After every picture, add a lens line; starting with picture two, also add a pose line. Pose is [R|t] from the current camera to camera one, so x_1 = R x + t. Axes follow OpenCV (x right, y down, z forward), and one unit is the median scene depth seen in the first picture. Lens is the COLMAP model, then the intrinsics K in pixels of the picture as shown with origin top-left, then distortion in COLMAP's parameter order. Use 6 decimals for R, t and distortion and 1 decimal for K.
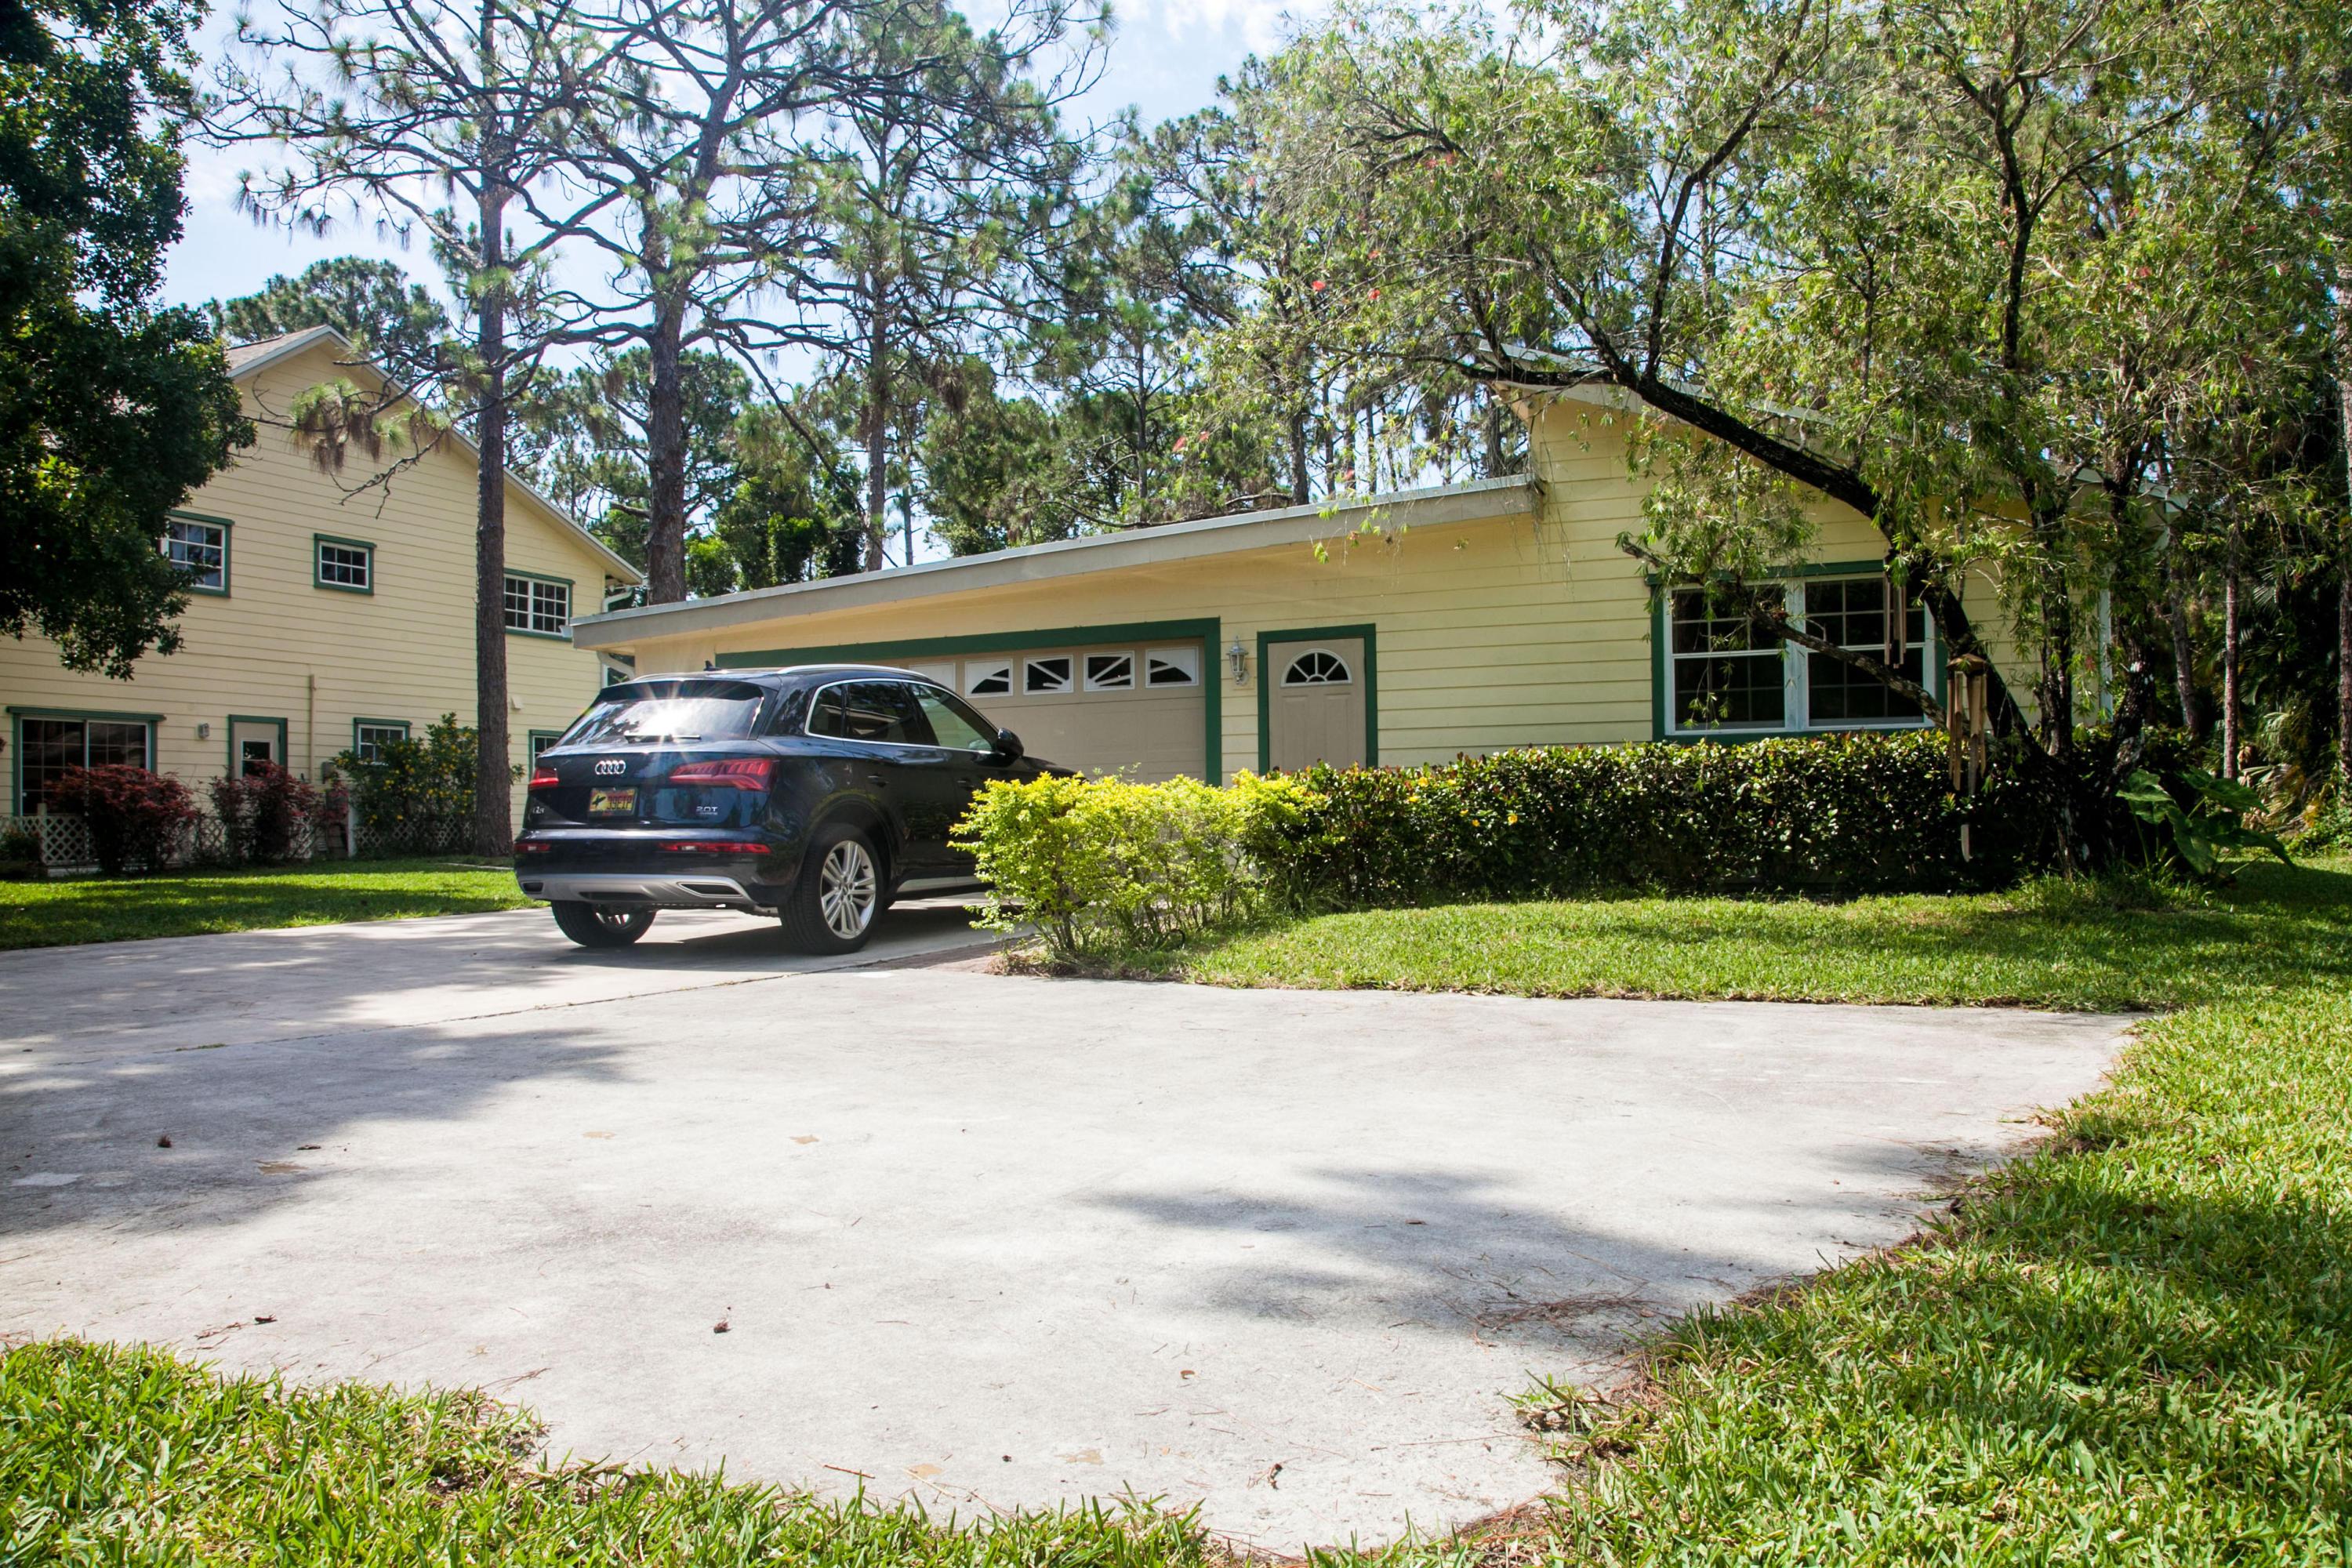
lens RADIAL K [[1658.0, 0, 1176.0], [0, 1658.0, 784.0], [0, 0, 1]] dist [-0.109913, 0.086003]
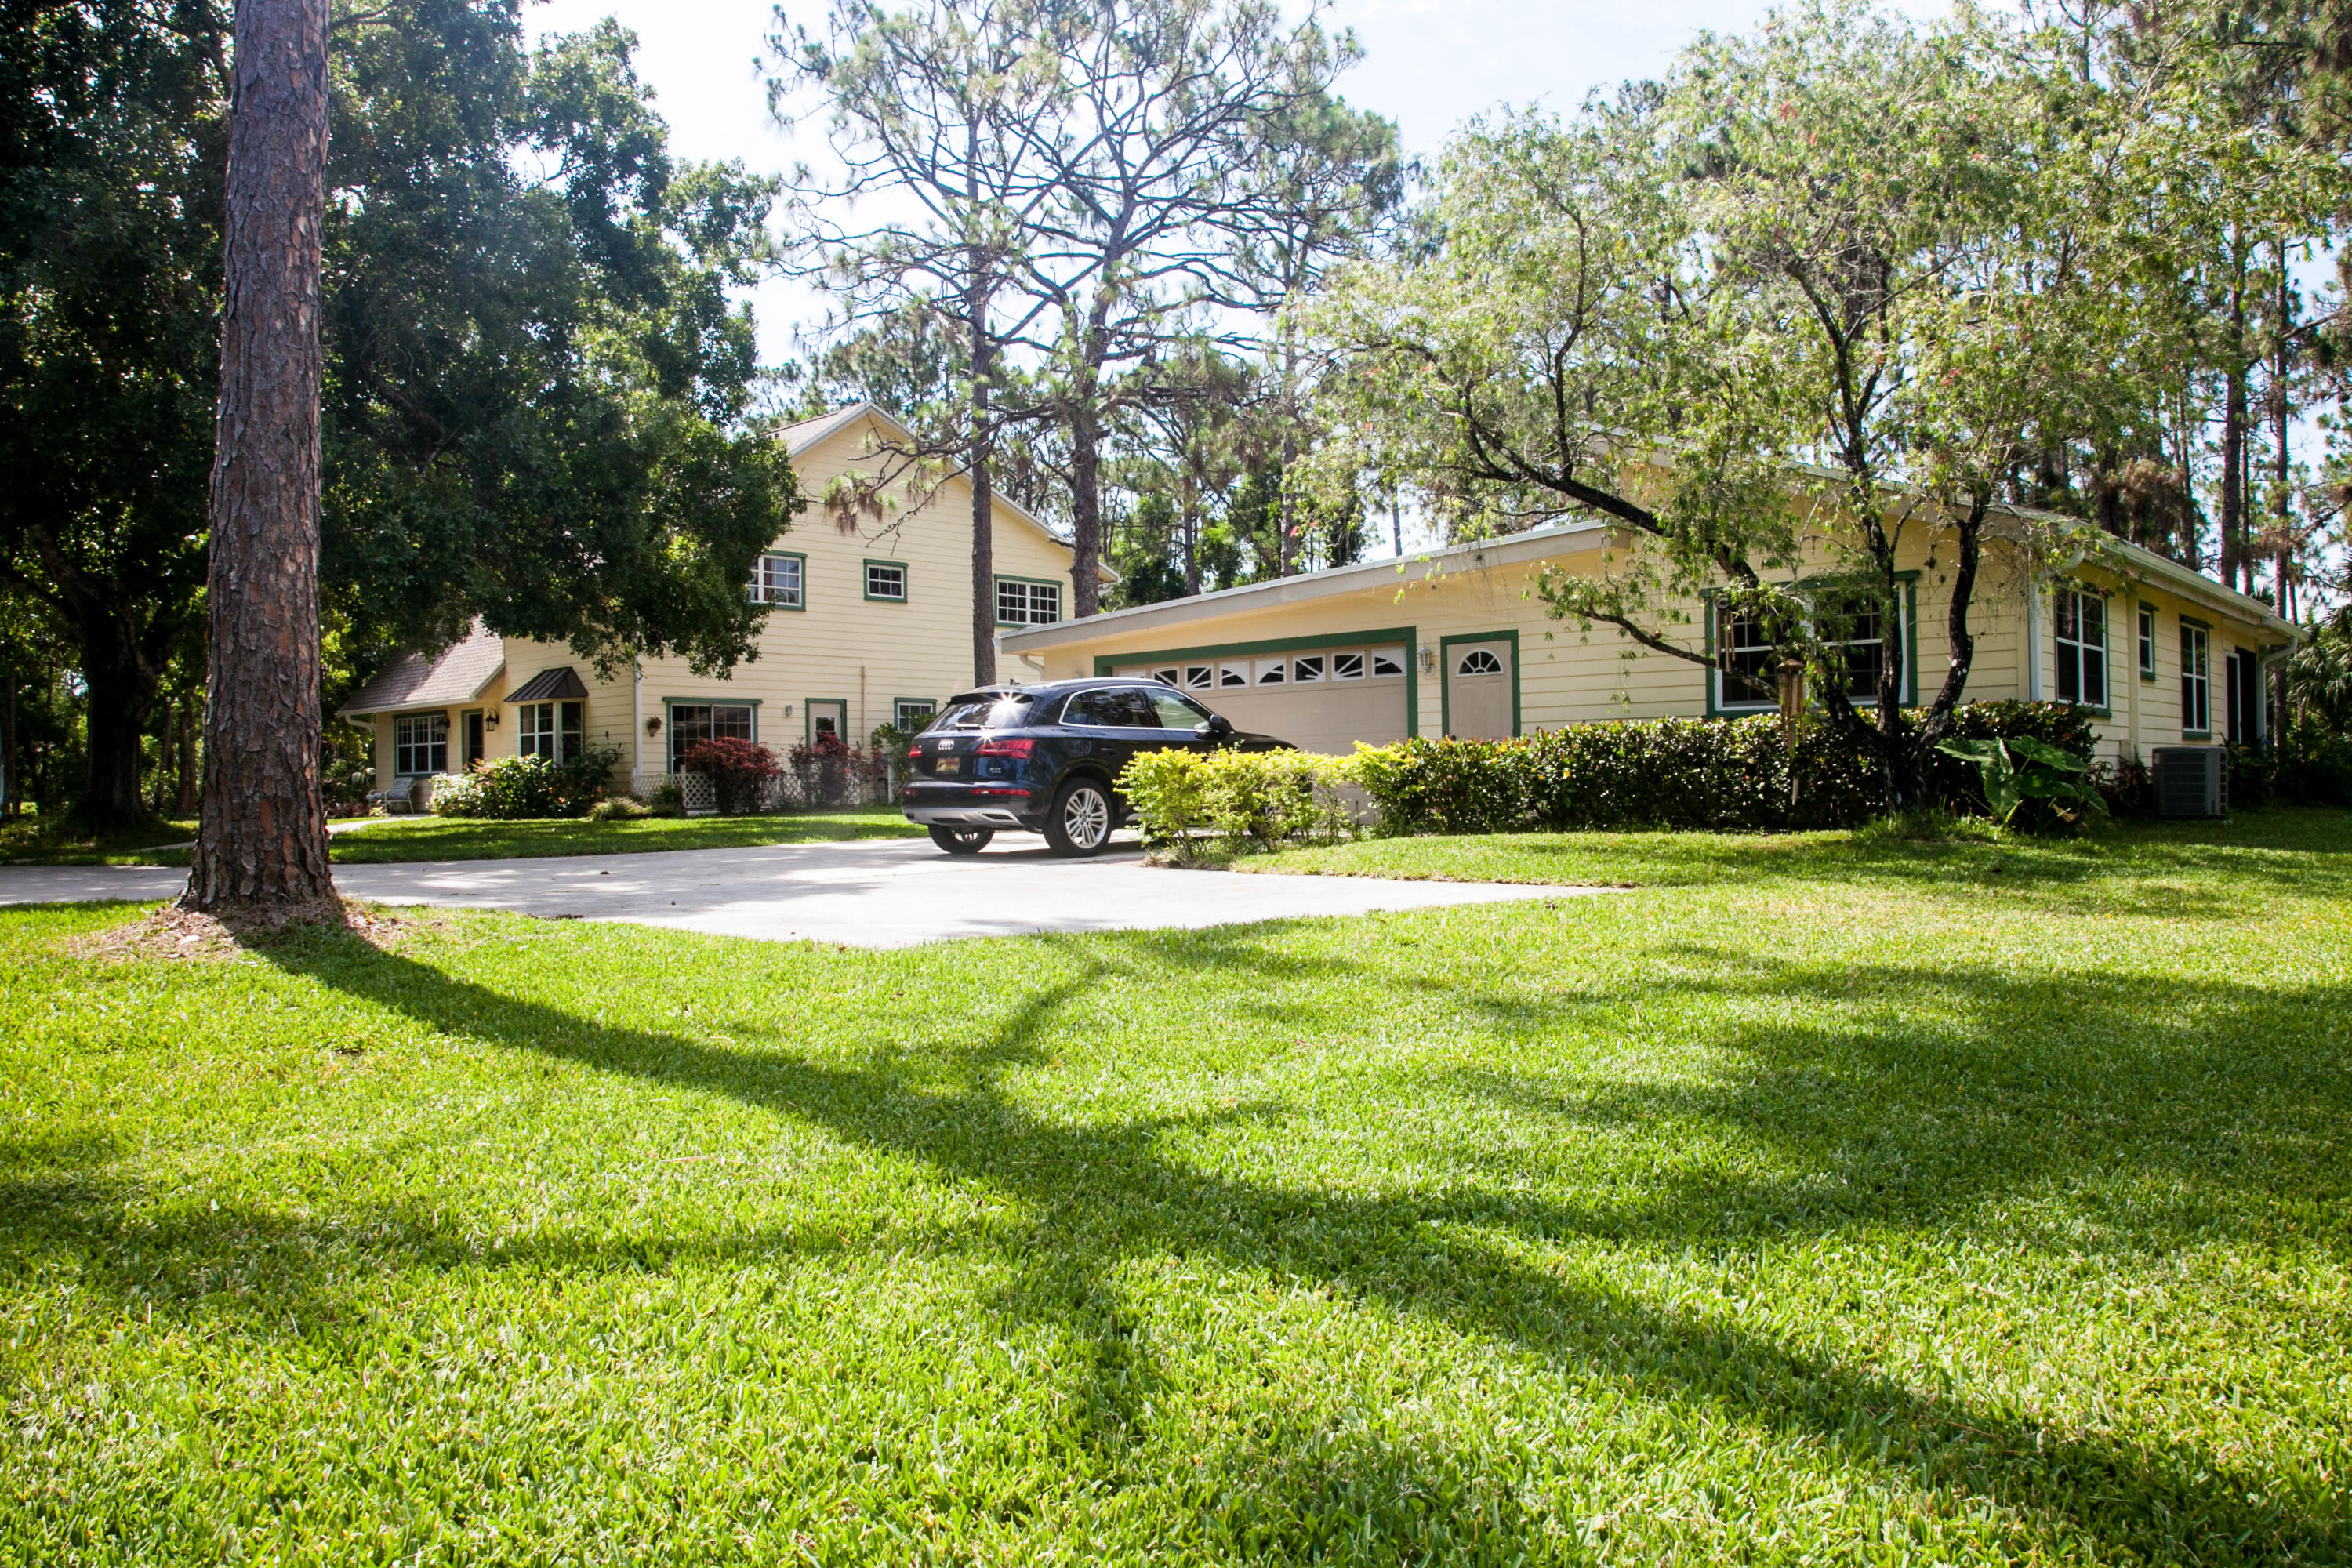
lens RADIAL K [[1620.3, 0, 1144.7], [0, 1620.3, 777.1], [0, 0, 1]] dist [-0.128633, 0.124886]
pose [[0.938838, -0.001018, -0.344357, 0.241251], [0.009267, 0.999708, 0.022310, -0.007185], [0.344234, -0.024137, 0.938574, -0.286225]]
